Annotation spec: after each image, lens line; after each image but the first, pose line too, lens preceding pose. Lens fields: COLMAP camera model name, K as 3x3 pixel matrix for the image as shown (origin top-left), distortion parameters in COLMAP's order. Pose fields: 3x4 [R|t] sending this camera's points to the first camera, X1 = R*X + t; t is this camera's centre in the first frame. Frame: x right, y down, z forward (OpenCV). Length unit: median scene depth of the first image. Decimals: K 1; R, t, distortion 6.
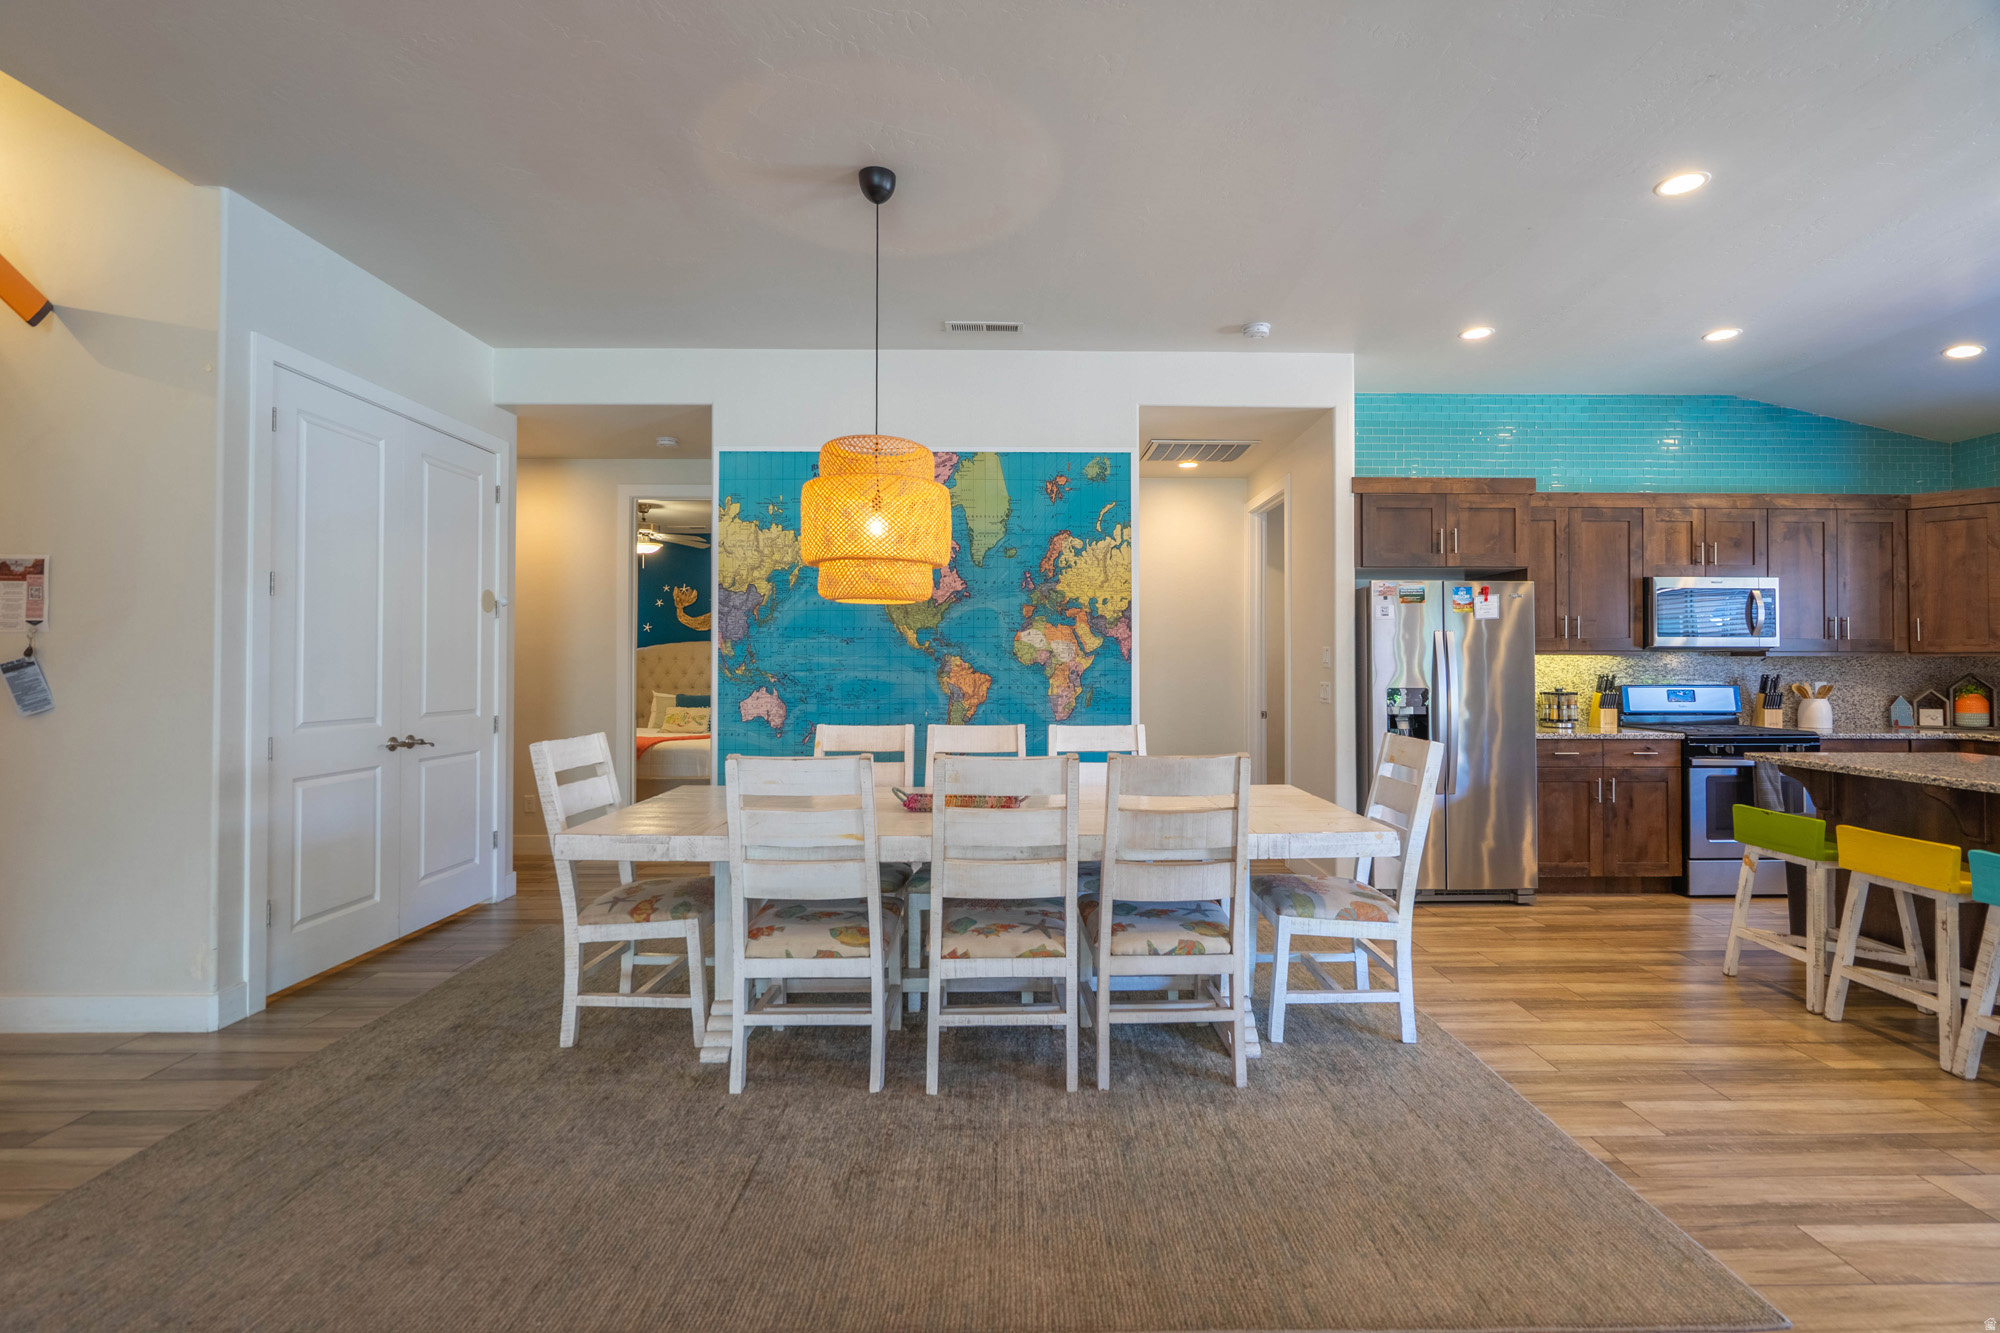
lens RADIAL K [[907.9, 0, 1028.8], [0, 907.9, 648.3], [0, 0, 1]] dist [-0.004376, 0.003941]
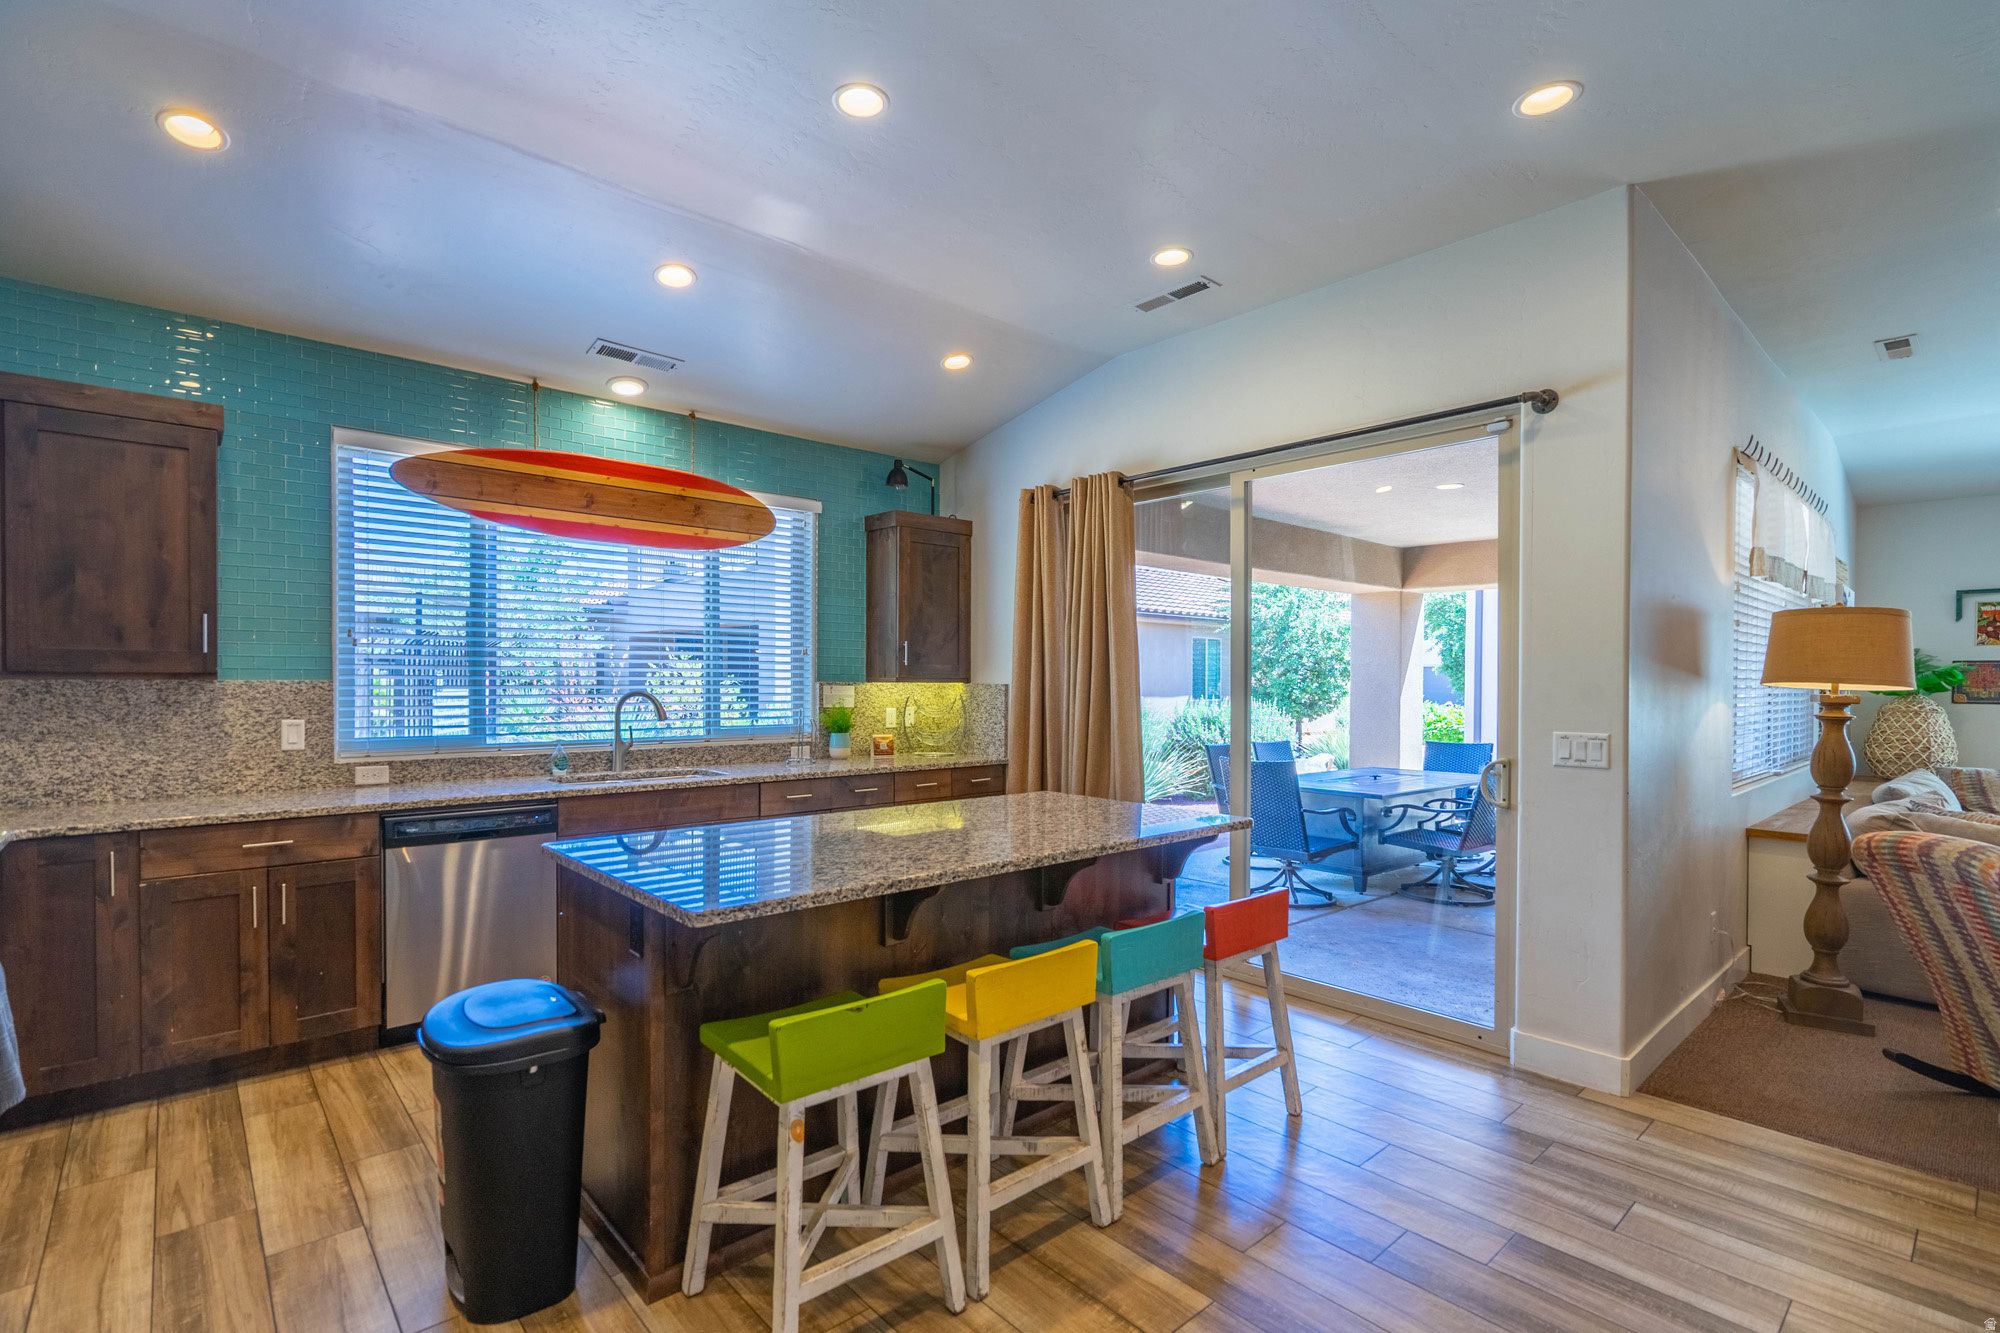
lens RADIAL K [[907.9, 0, 961.2], [0, 907.9, 694.3], [0, 0, 1]] dist [-0.004376, 0.003941]
pose [[-0.638581, -0.019069, 0.769318, 0.288092], [-0.020585, 0.999758, 0.007694, 0.001362], [-0.769279, -0.010924, -0.638820, 0.934252]]
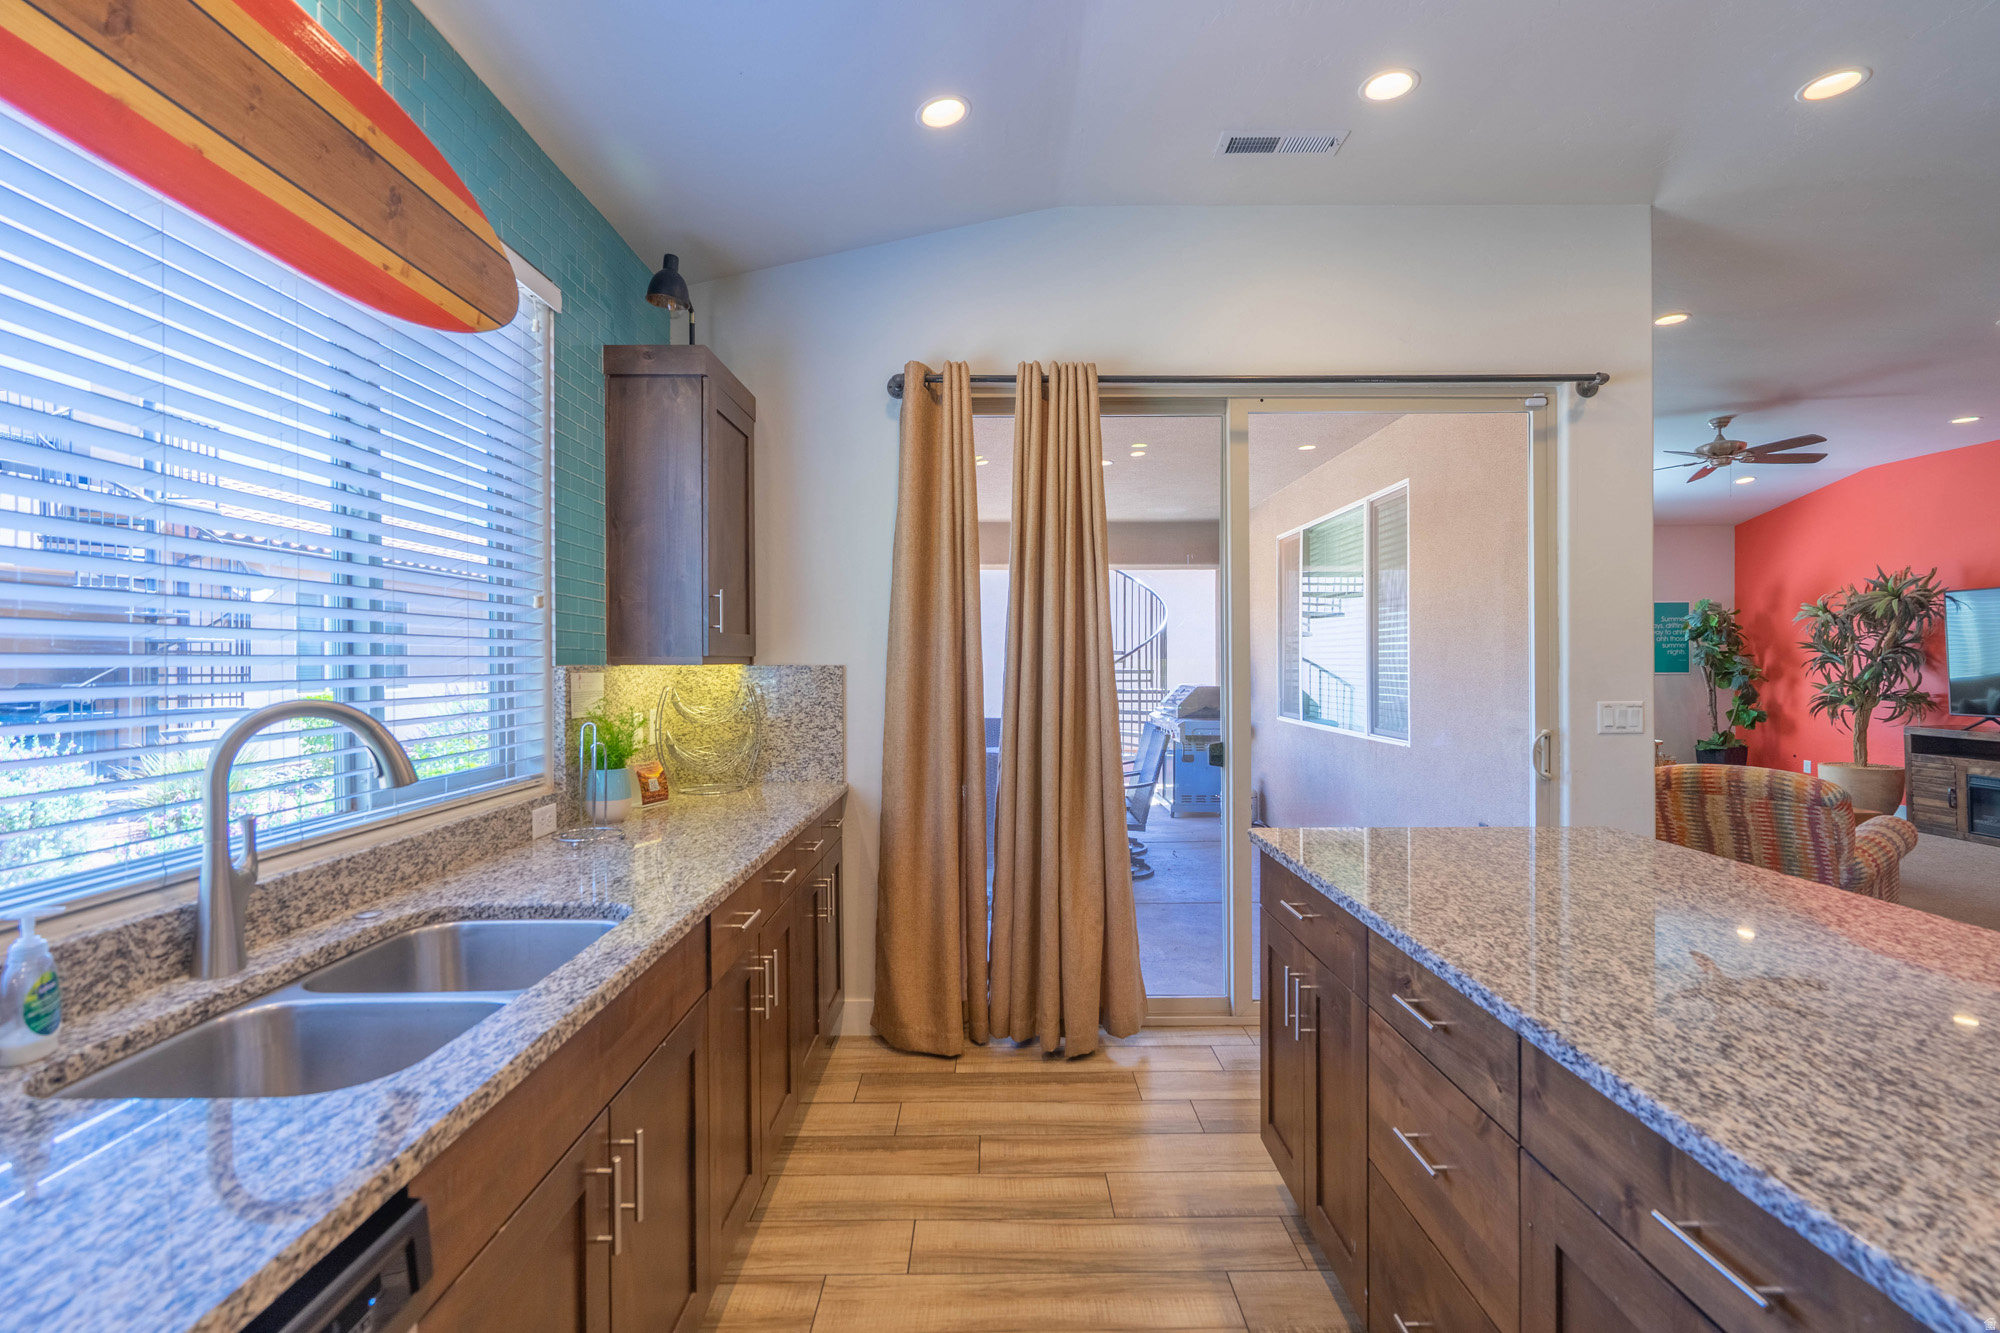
lens RADIAL K [[907.9, 0, 992.8], [0, 907.9, 666.0], [0, 0, 1]] dist [-0.004376, 0.003941]
pose [[-0.999860, 0.002496, 0.016524, 0.948157], [0.002324, 0.999943, -0.010380, 0.004092], [-0.016549, -0.010340, -0.999810, 0.886395]]
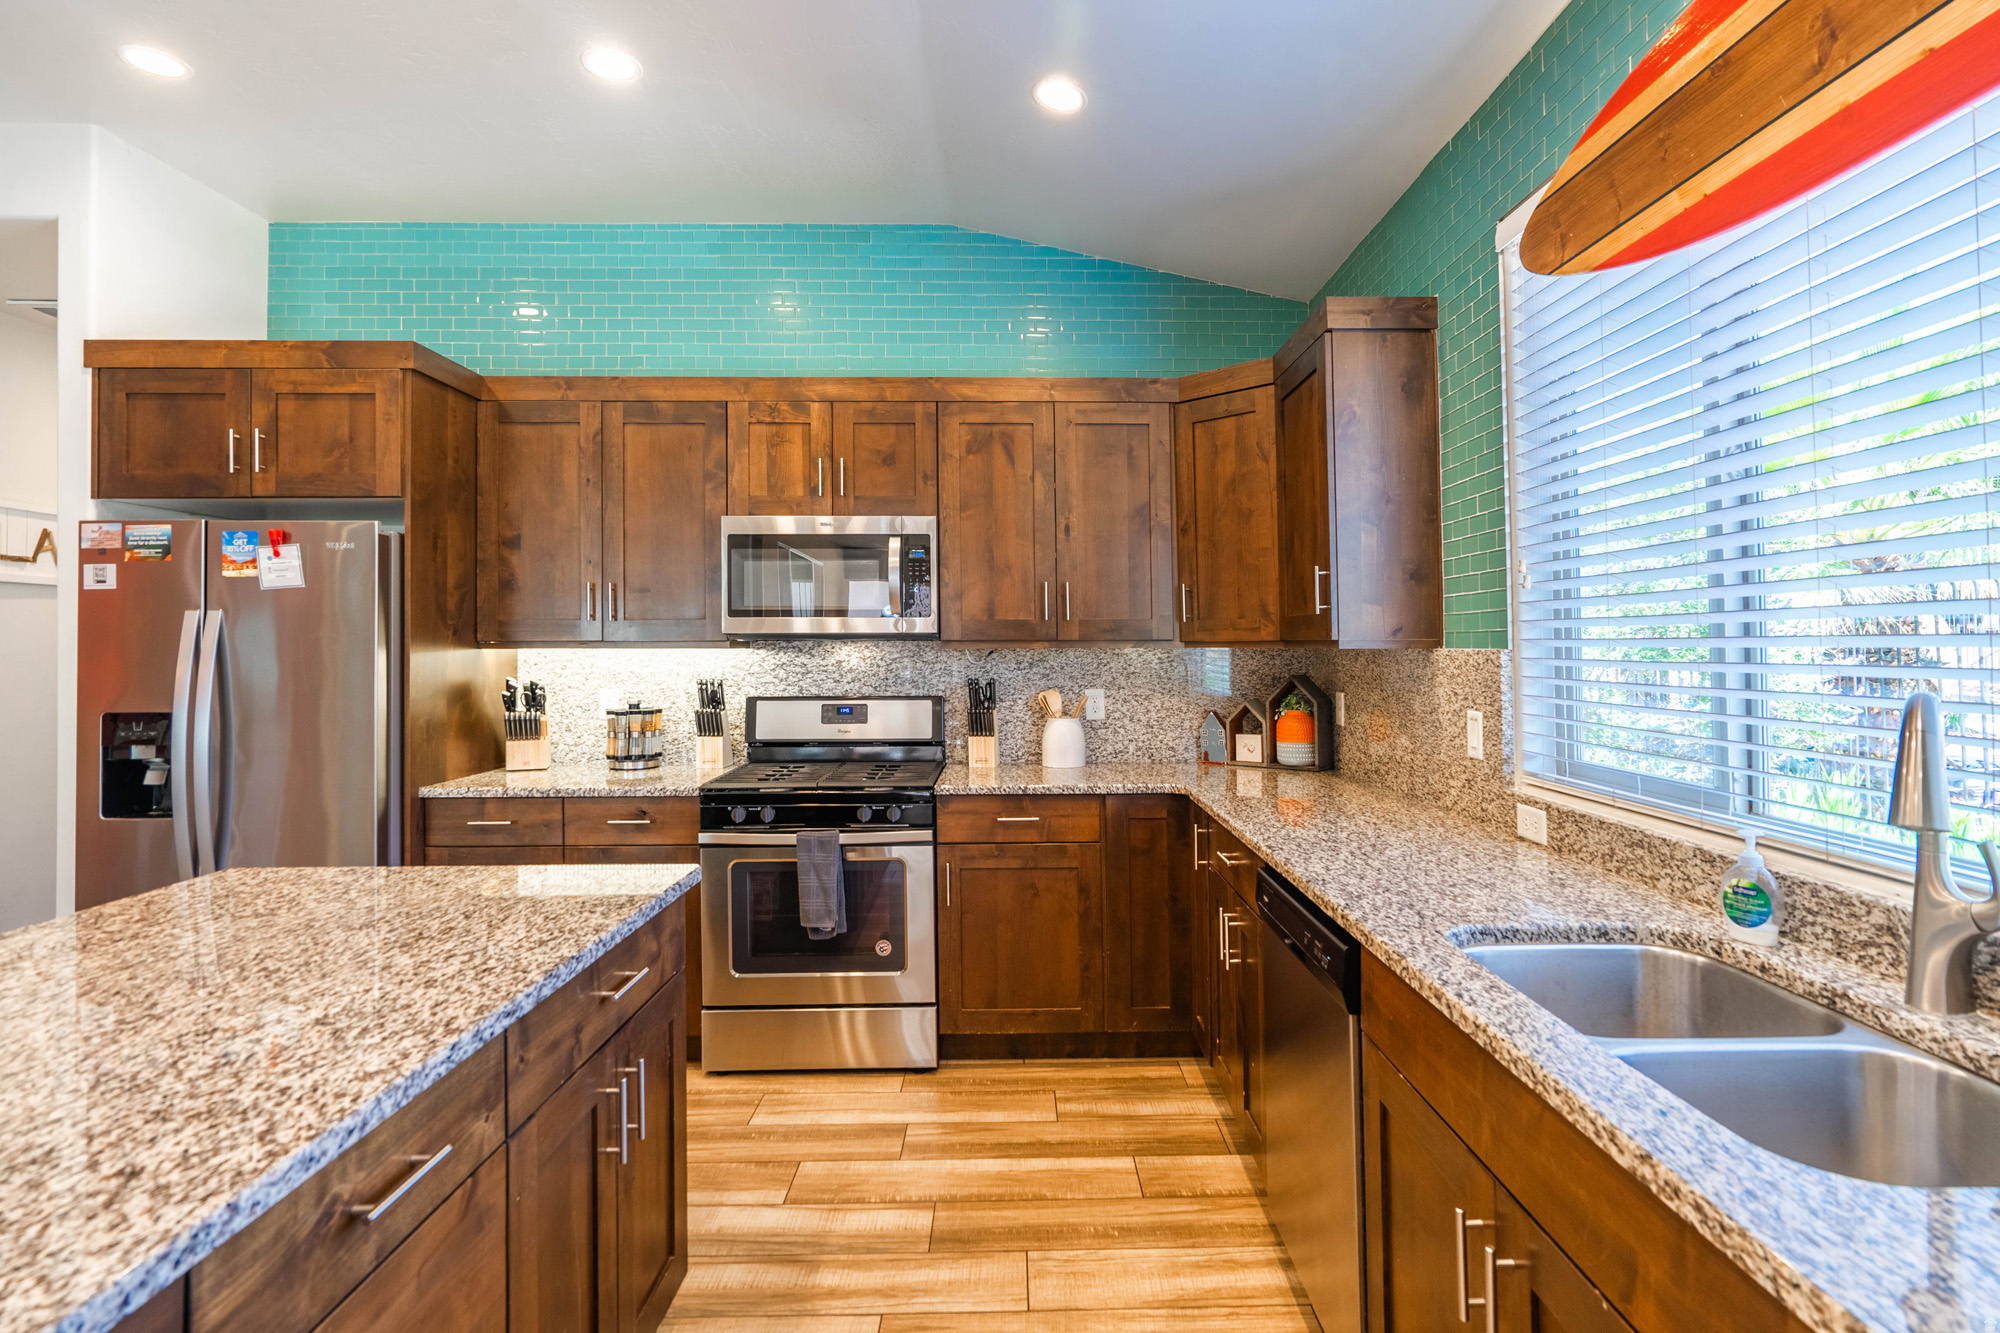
lens RADIAL K [[969.6, 0, 1041.8], [0, 969.6, 628.7], [0, 0, 1]] dist [-0.003940, 0.001005]
pose [[0.999925, -0.005454, 0.010972, 0.952967], [0.005436, 0.999984, 0.001656, -0.005879], [-0.010981, -0.001596, 0.999938, 0.392150]]
